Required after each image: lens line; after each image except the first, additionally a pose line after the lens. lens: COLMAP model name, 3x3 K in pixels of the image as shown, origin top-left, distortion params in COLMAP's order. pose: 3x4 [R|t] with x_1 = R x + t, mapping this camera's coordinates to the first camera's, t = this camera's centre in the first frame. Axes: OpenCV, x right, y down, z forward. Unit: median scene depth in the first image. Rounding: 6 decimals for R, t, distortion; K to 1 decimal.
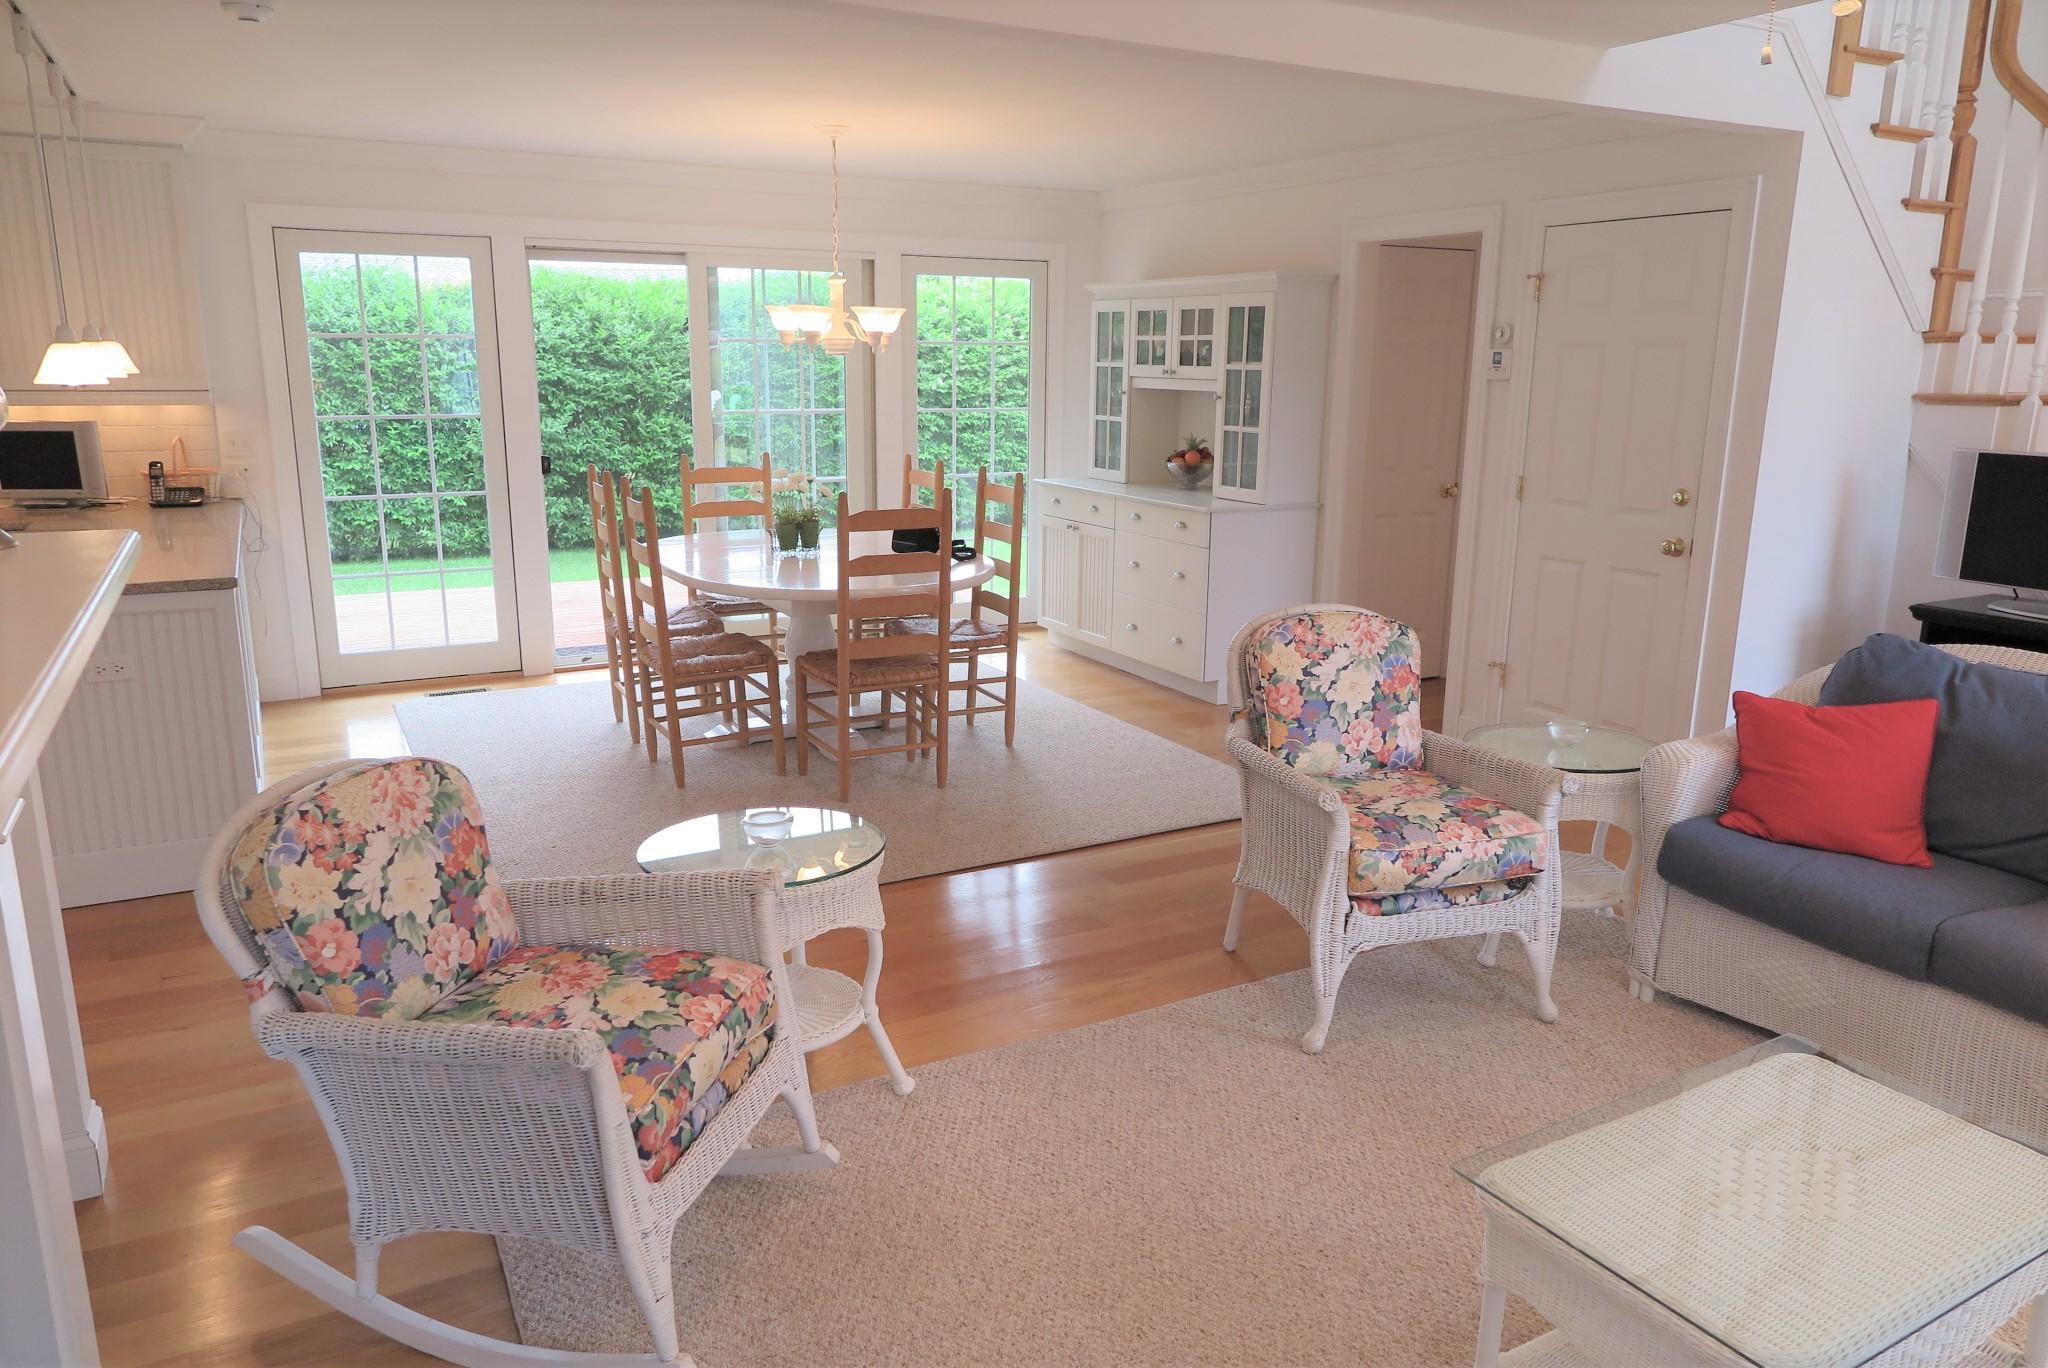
lens RADIAL K [[1392.9, 0, 1024.0], [0, 1392.9, 684.0], [0, 0, 1]] dist [-0.009923, -0.001092]
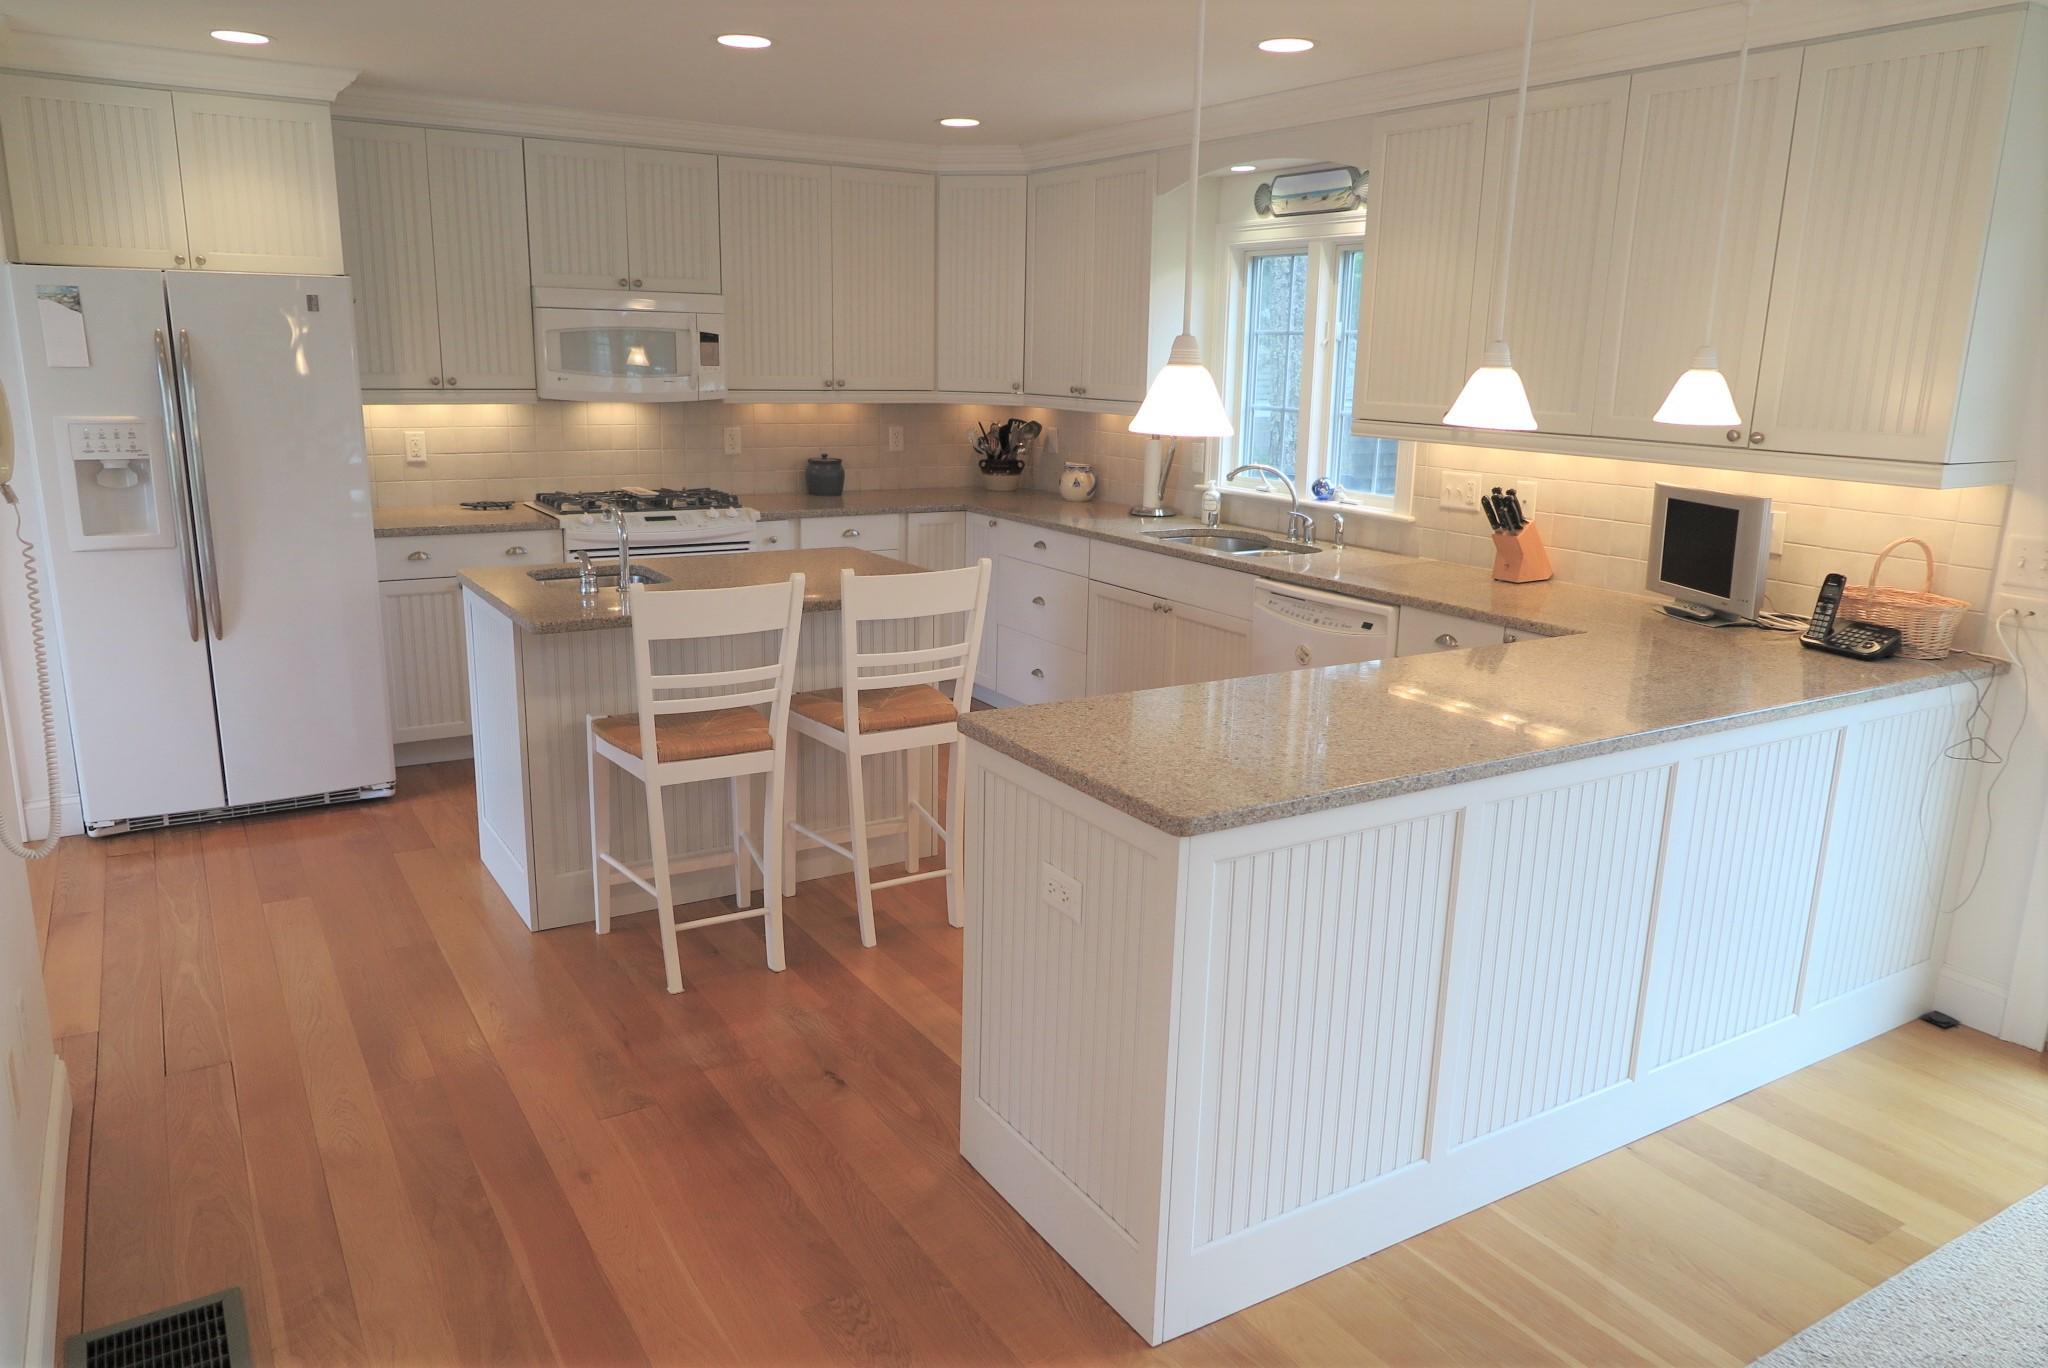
lens RADIAL K [[1392.9, 0, 1024.0], [0, 1392.9, 684.0], [0, 0, 1]] dist [-0.009923, -0.001092]
pose [[0.060404, 0.226496, -0.972137, -0.052717], [-0.254581, 0.945203, 0.204402, -0.133197], [0.965163, 0.235141, 0.114756, 0.543908]]
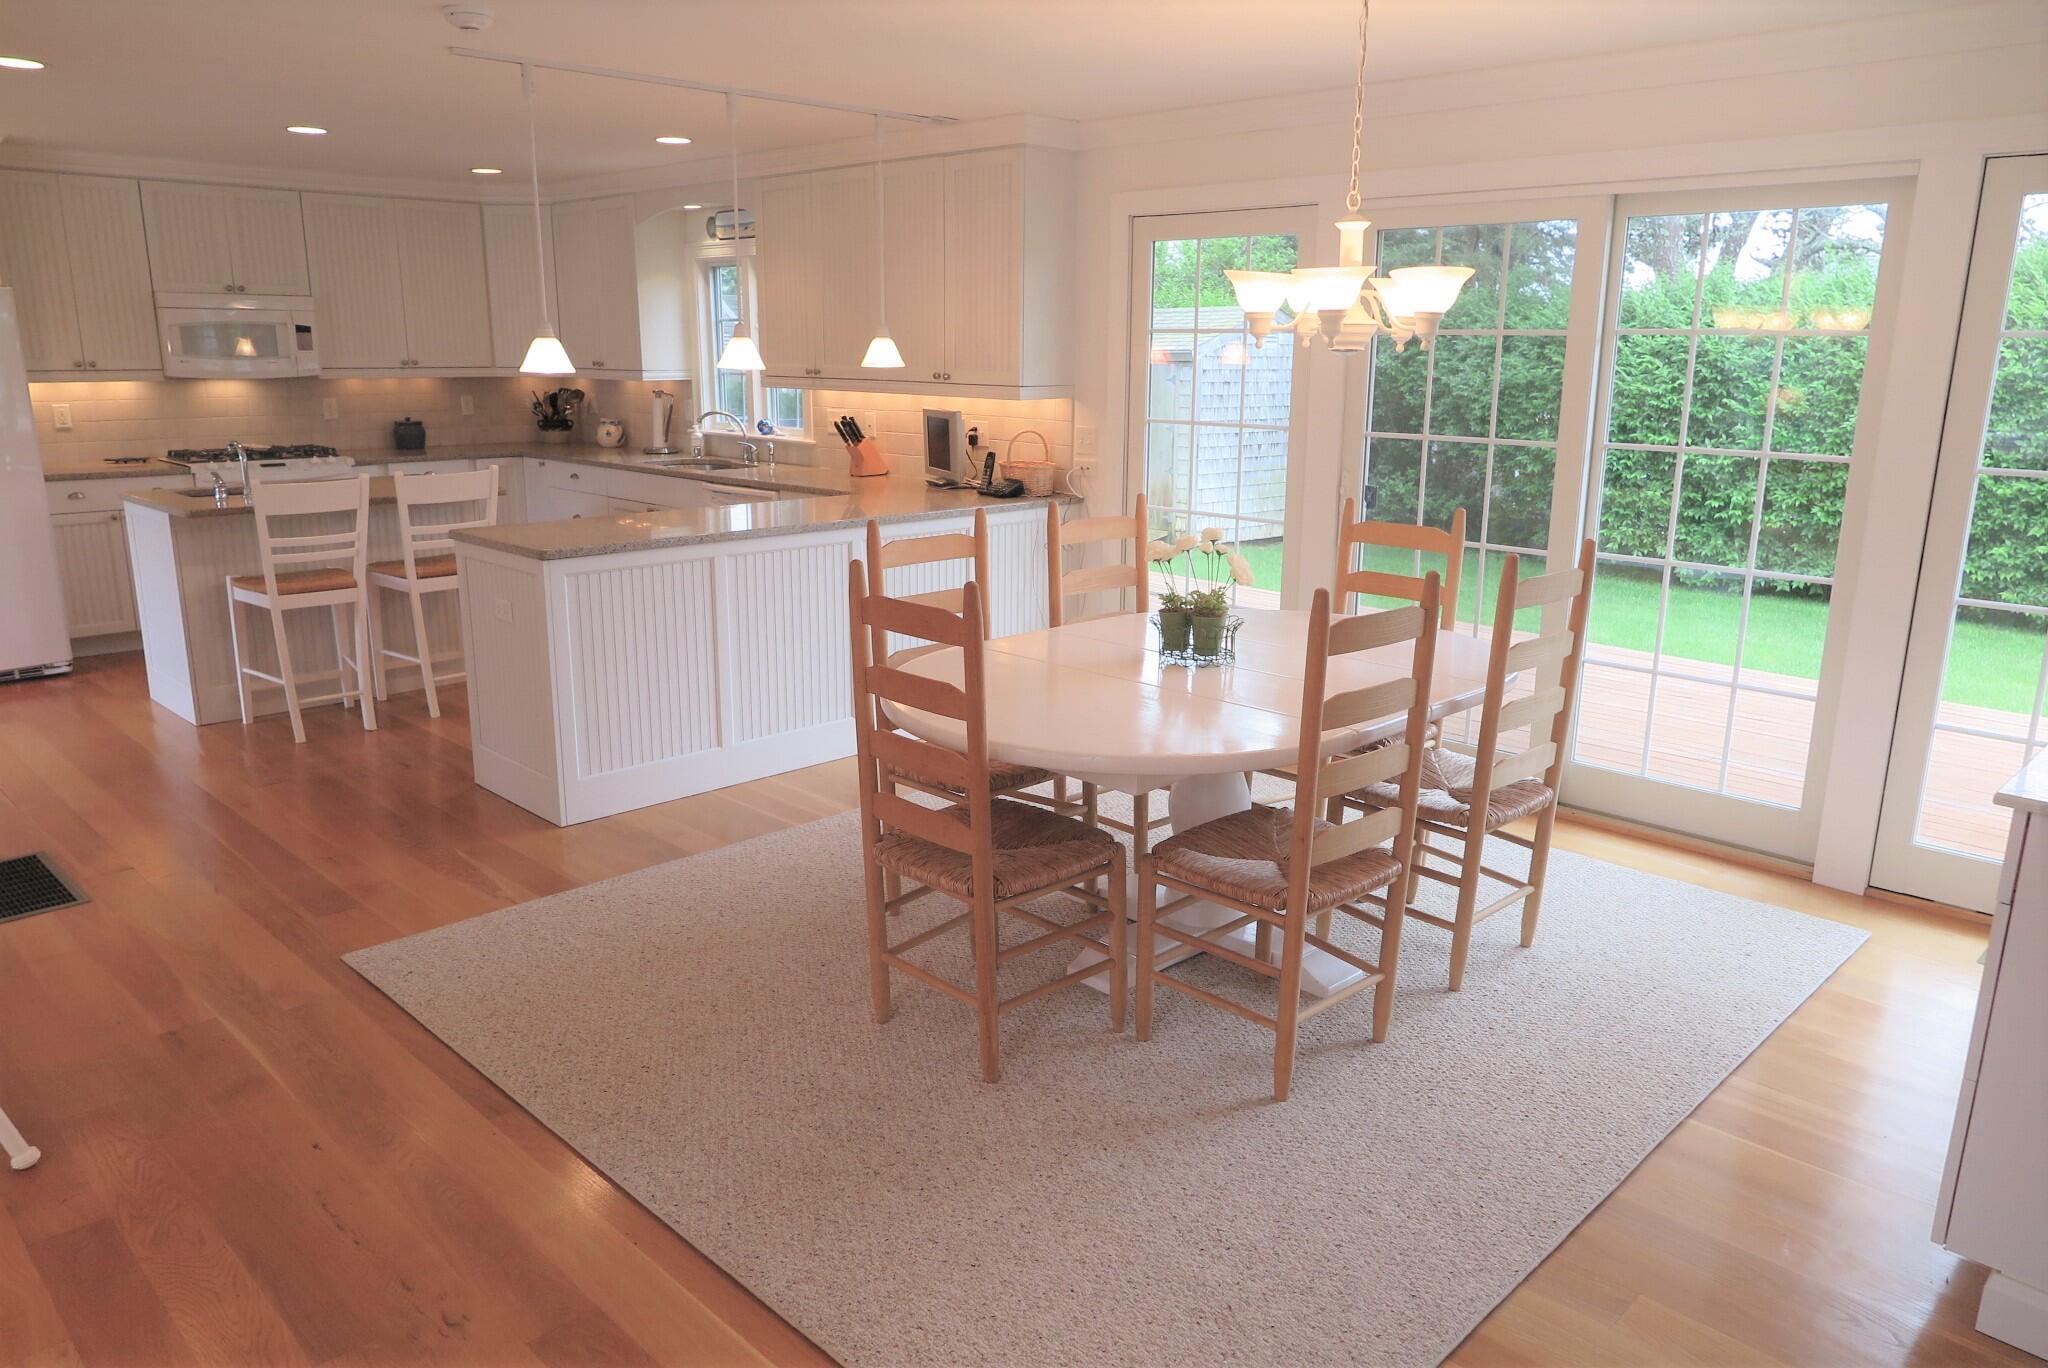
lens RADIAL K [[1413.3, 0, 1024.0], [0, 1413.3, 684.0], [0, 0, 1]] dist [-0.005277, 0.004927]
pose [[0.285235, 0.219466, -0.932993, 0.374187], [-0.228901, 0.960862, 0.156042, -0.146773], [0.930723, 0.169055, 0.324307, 0.630570]]
